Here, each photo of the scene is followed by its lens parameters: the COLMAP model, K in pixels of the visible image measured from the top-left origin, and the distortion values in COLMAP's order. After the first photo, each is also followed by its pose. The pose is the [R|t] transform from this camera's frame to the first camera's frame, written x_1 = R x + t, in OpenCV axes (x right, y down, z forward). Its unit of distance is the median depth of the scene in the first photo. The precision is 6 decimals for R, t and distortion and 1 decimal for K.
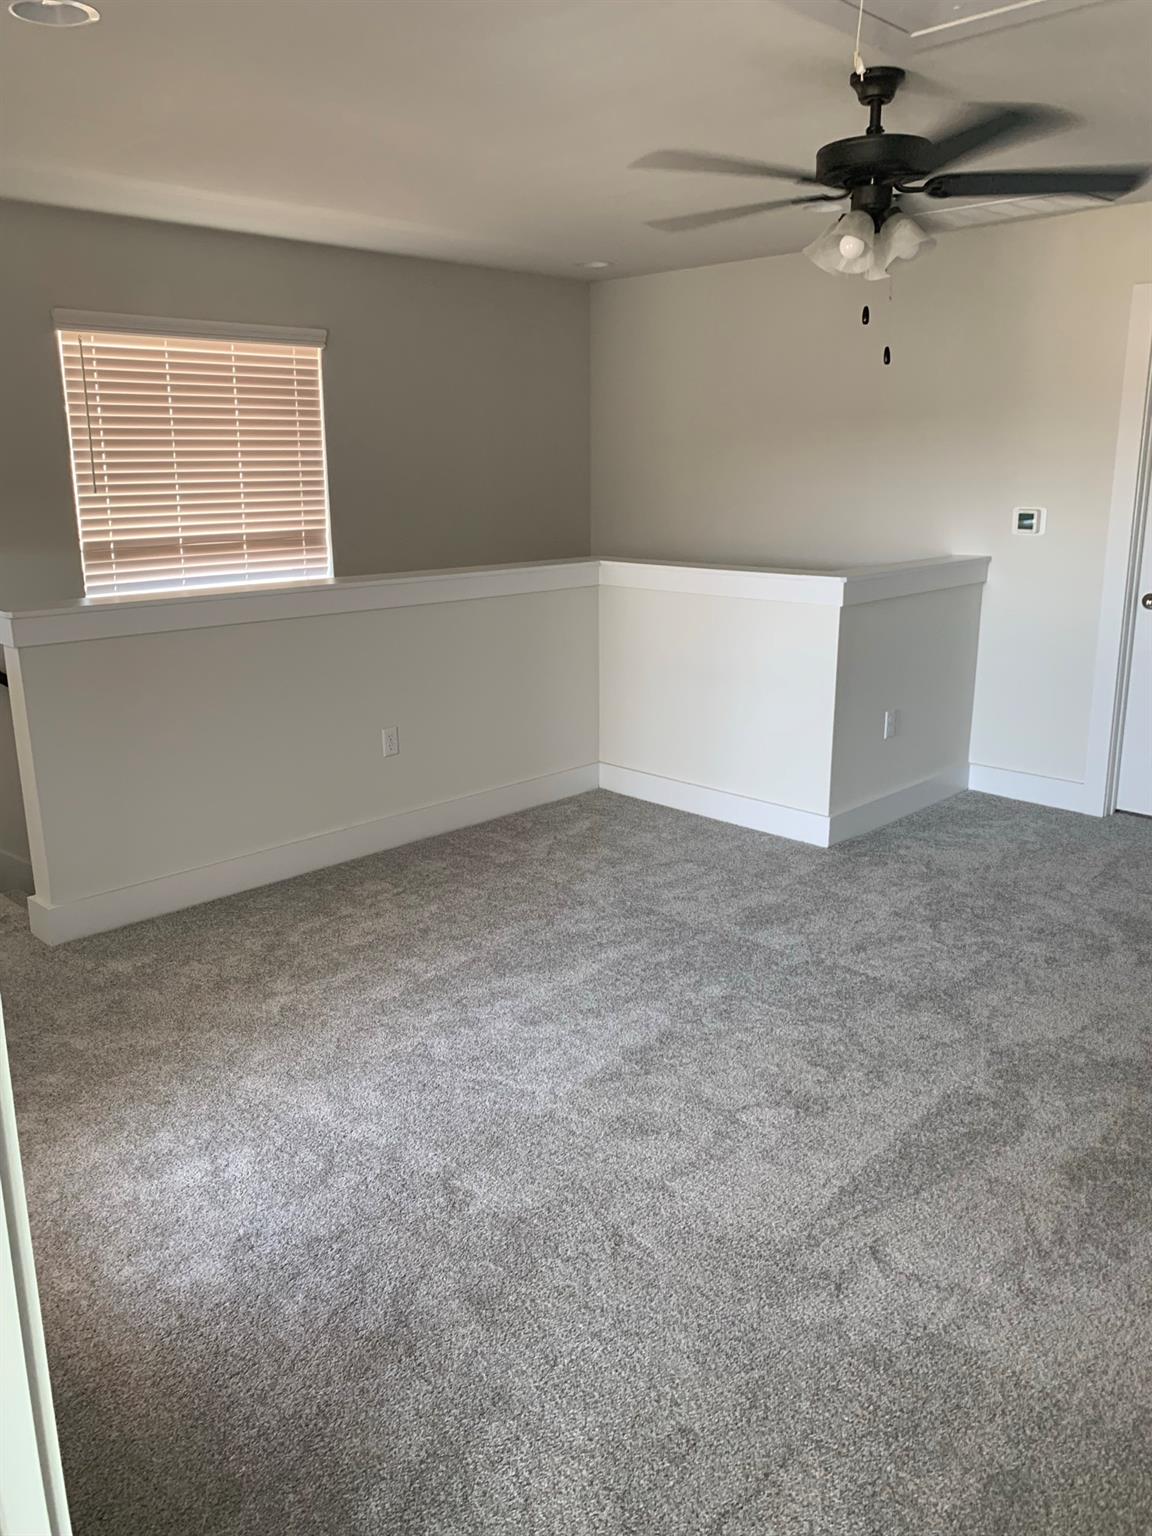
lens RADIAL K [[1157.5, 0, 574.5], [0, 1157.5, 755.0], [0, 0, 1]] dist [0.046694, -0.153238]
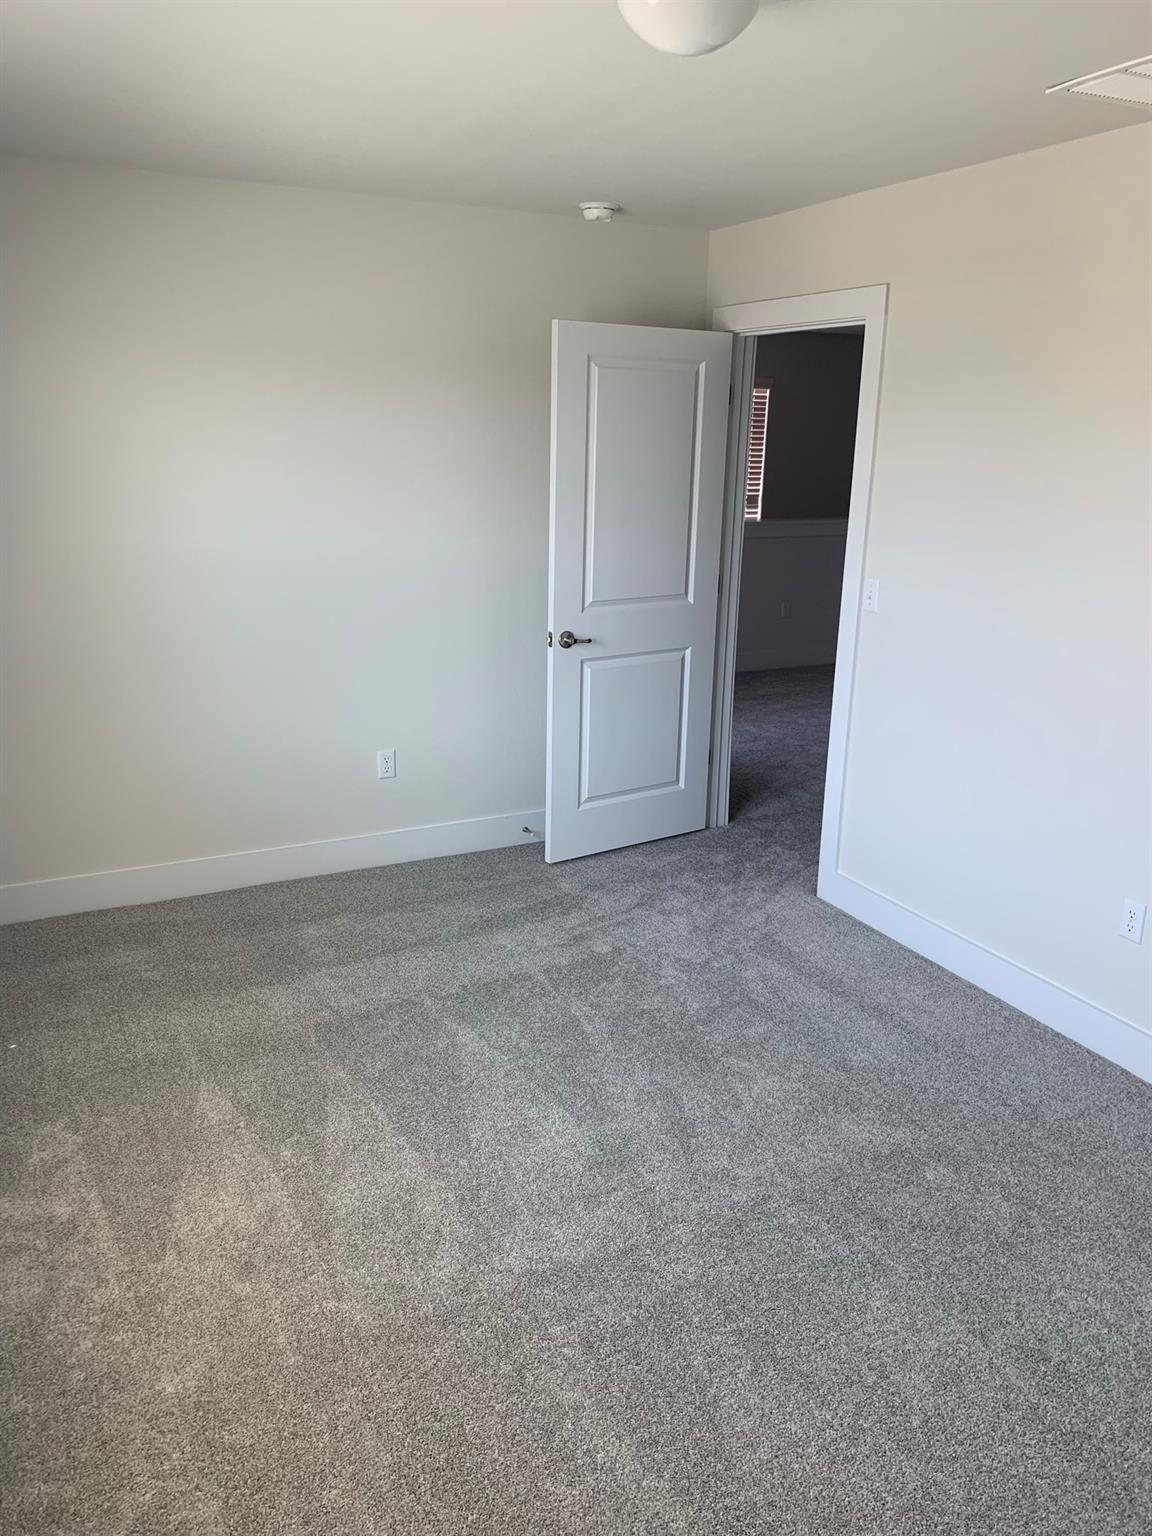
lens RADIAL K [[1157.5, 0, 574.5], [0, 1157.5, 755.0], [0, 0, 1]] dist [0.046694, -0.153238]
pose [[0.948122, 0.116824, -0.295663, 0.134509], [-0.111614, 0.993153, 0.034501, 0.272931], [0.297669, 0.000289, 0.954669, -1.235151]]
